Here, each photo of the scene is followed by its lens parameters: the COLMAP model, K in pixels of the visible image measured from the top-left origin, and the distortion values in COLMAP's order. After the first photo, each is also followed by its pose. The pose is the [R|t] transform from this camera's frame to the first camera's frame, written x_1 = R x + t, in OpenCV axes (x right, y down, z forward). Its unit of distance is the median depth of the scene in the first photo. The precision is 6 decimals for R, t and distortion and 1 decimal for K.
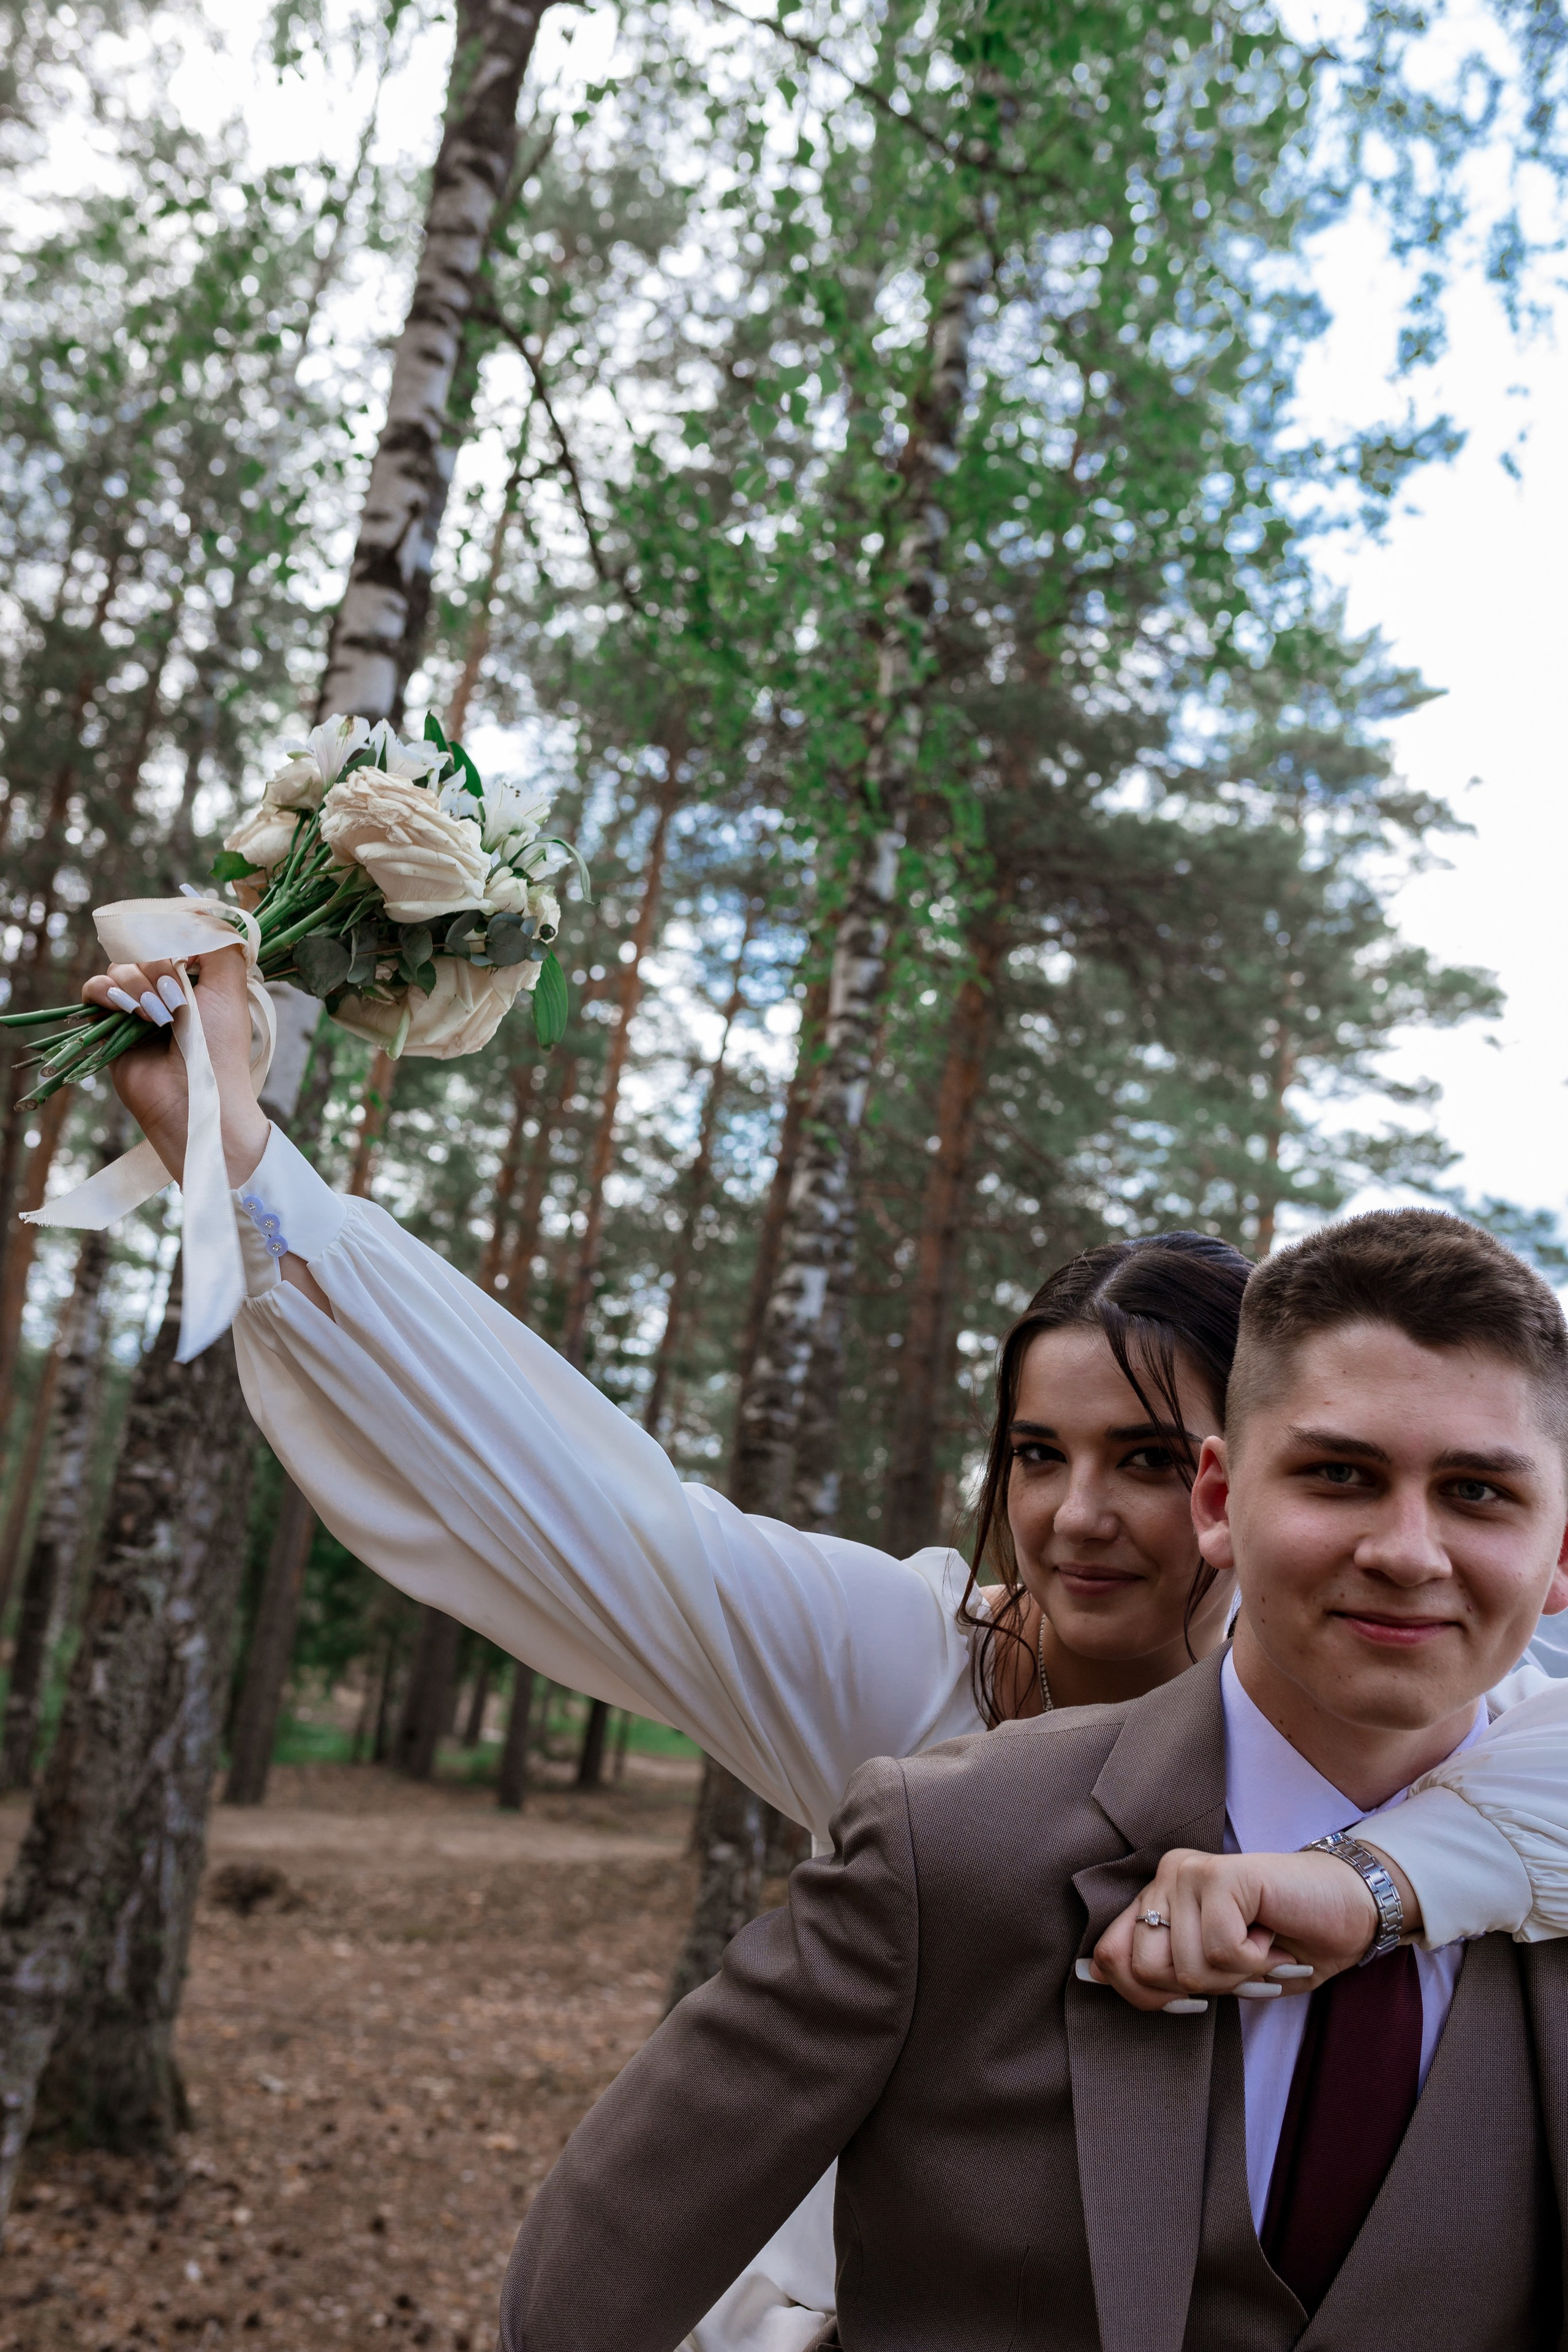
lens RADIAL K [[2280.9, 0, 762.6], [0, 2280.9, 1151.9], [0, 0, 1]] dist [0.003888, 0.000000]
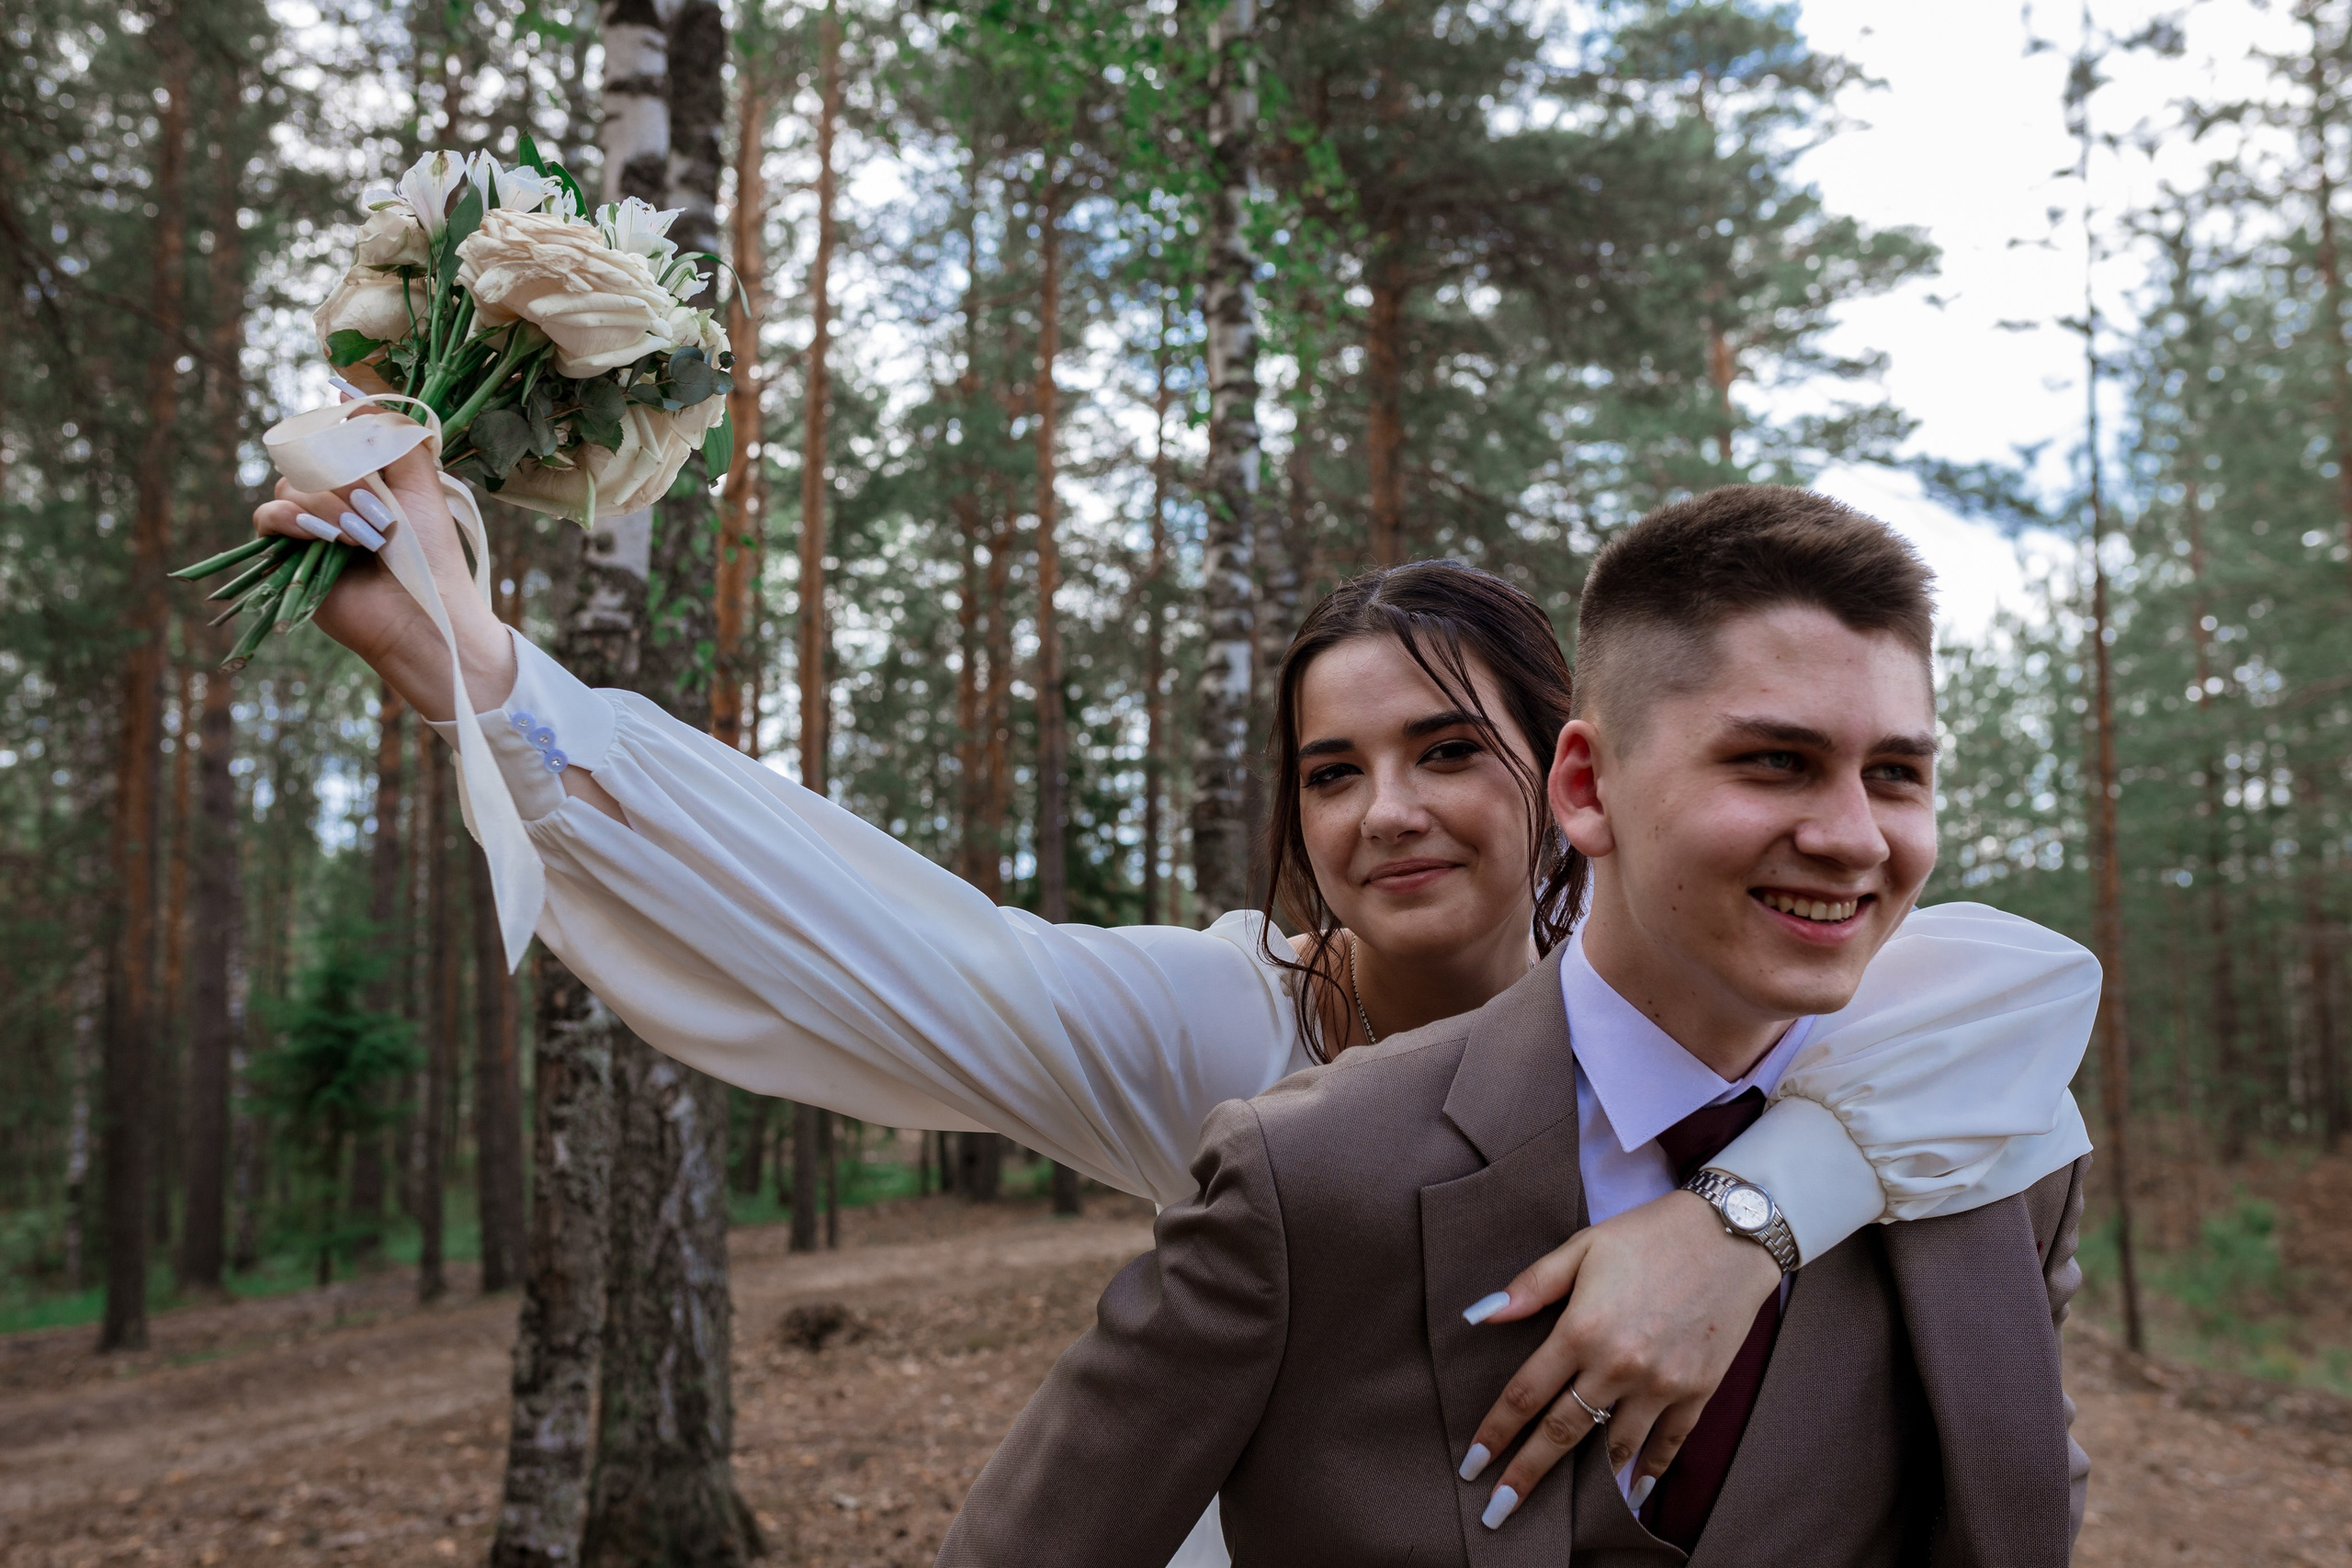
lens RADIAL K [[2280.6, 0, 1152.3], [0, 2280.6, 779.9], [0, 0, 1]] dist [0.003888, 0.000000]
pose [[0.985224, -0.164014, -0.049323, 0.025036], [0.168187, 0.980897, 0.097746, 0.005756], [0.032349, -0.104597, 0.993988, 0.002408]]
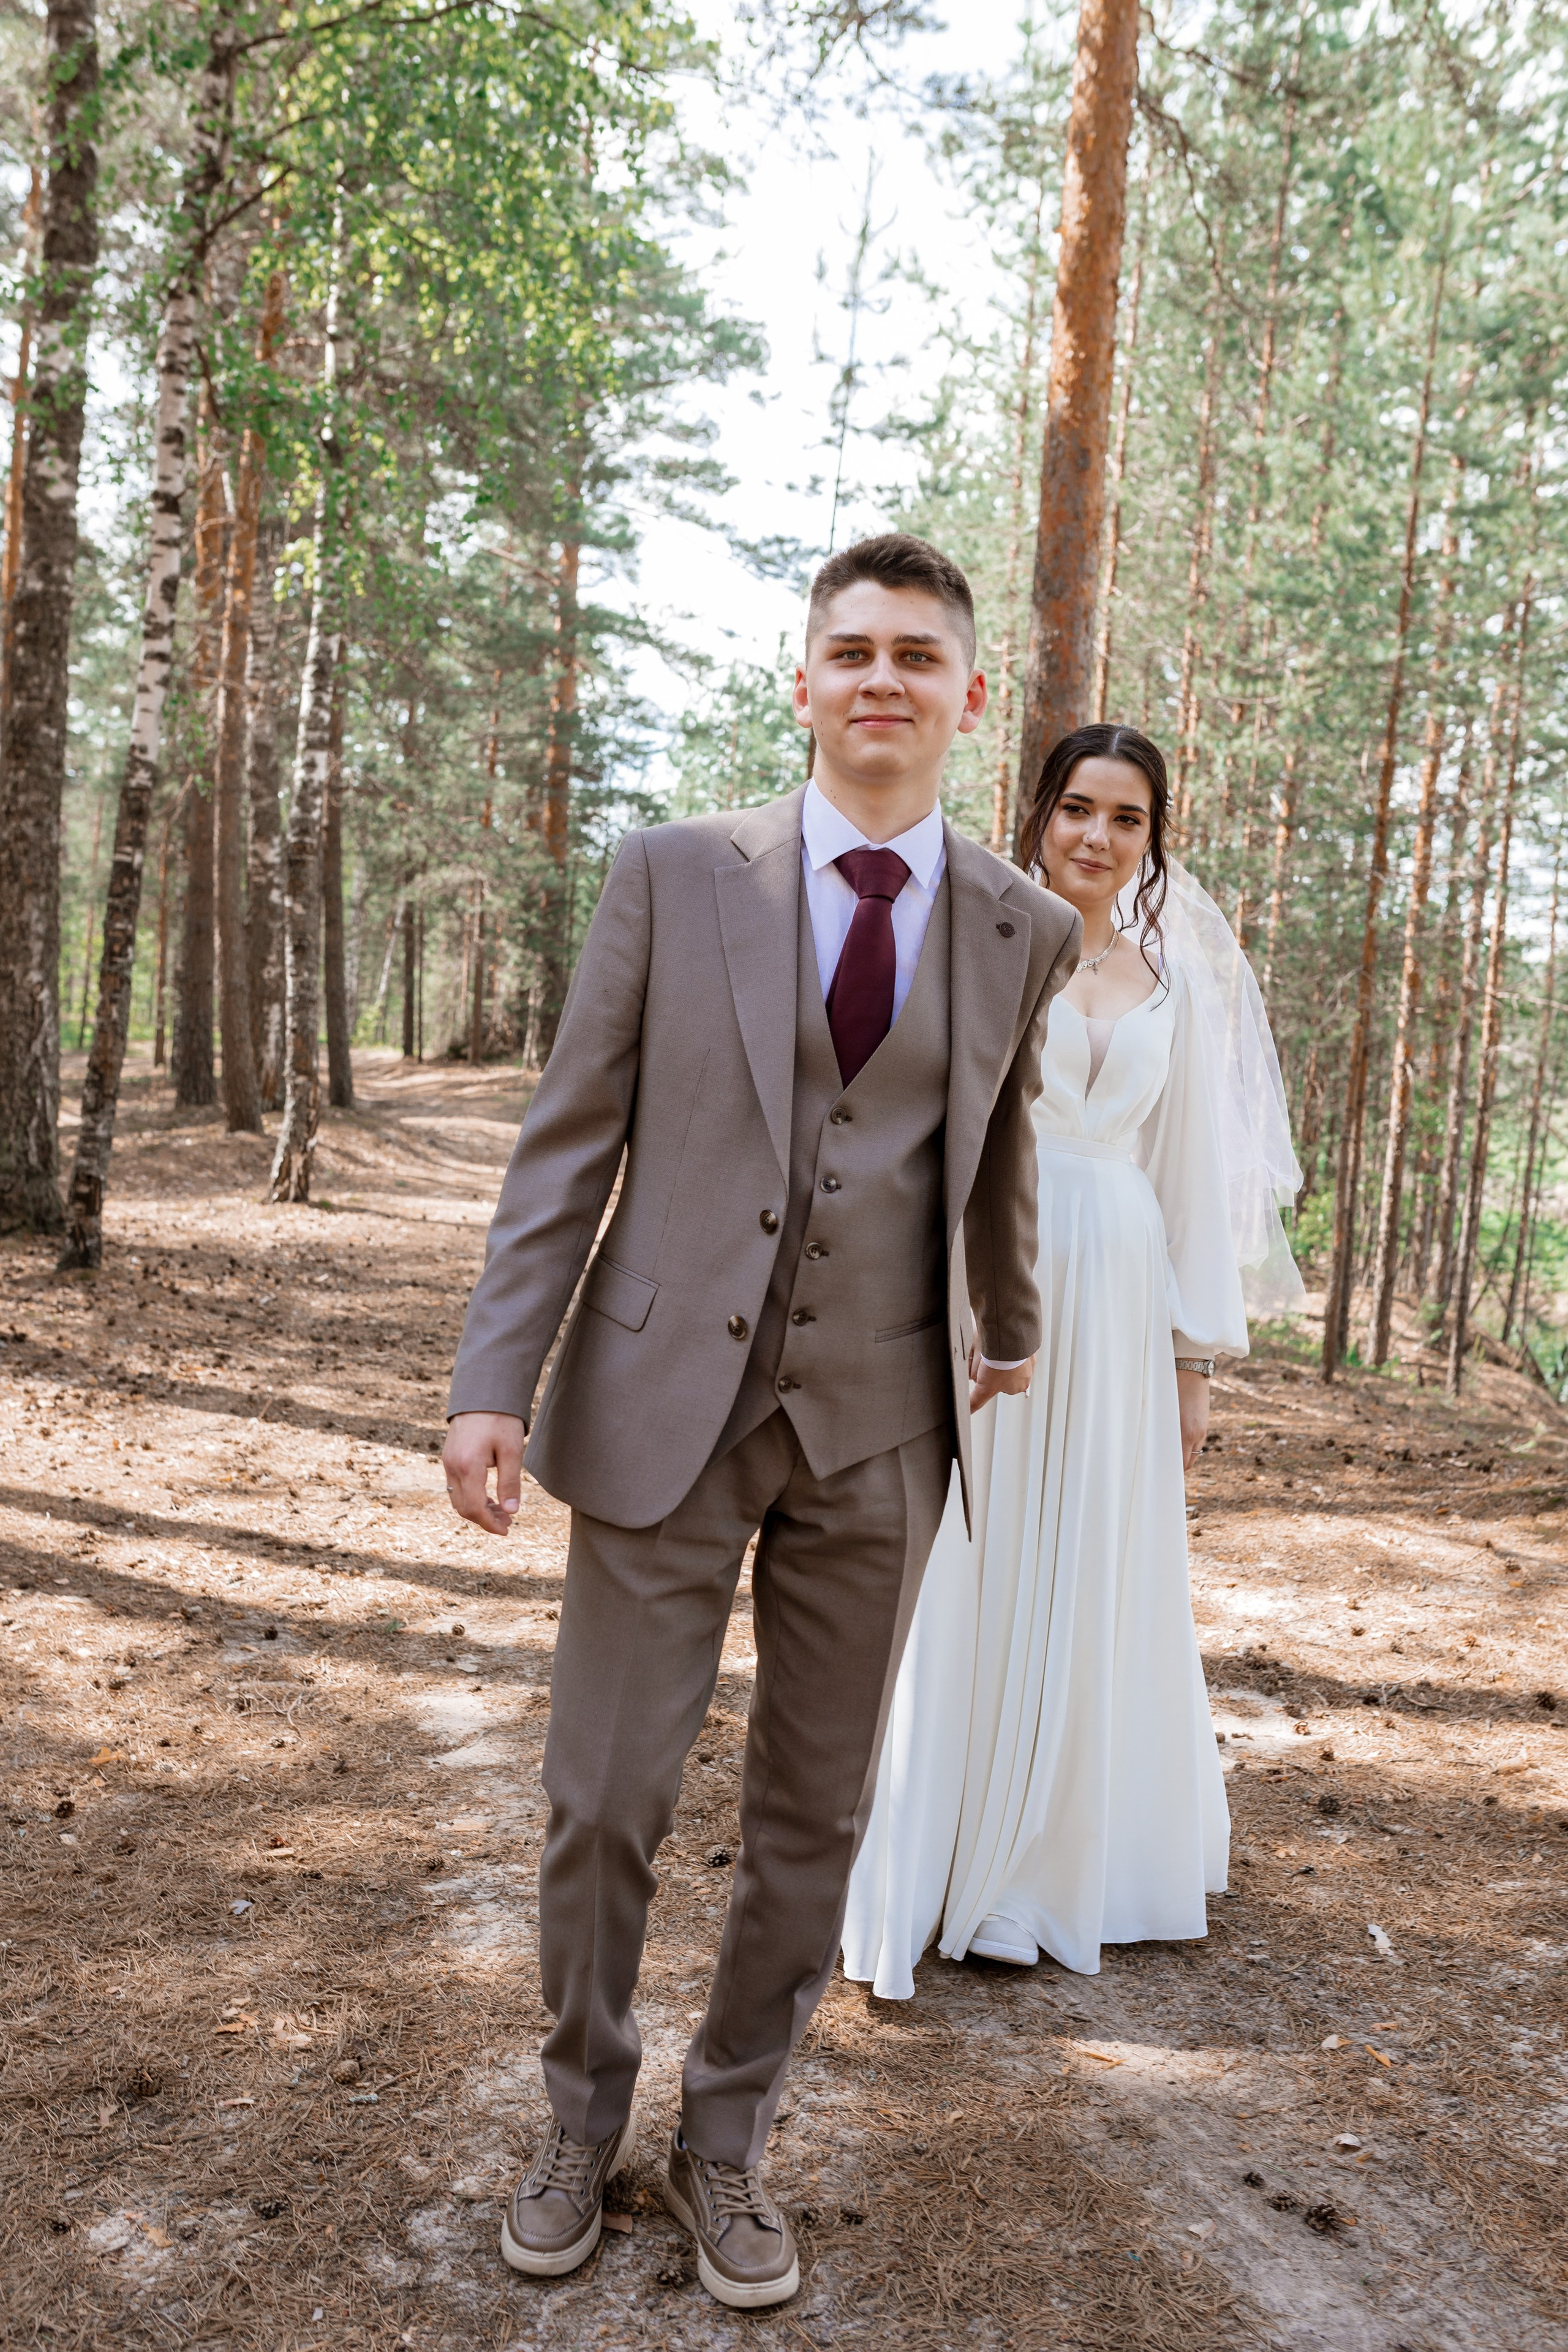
lens RADIAL K [[2280.9, 0, 804.5], [0, 2280.9, 1181.1], [0, 0, 1]] dist [0.003888, 0.000000]
pose [[0.950360, -0.099551, 0.294797, -0.165351], [-0.001330, 0.946129, 0.323787, -0.194560], [-0.311150, -0.308107, 0.899031, -0.737906]]
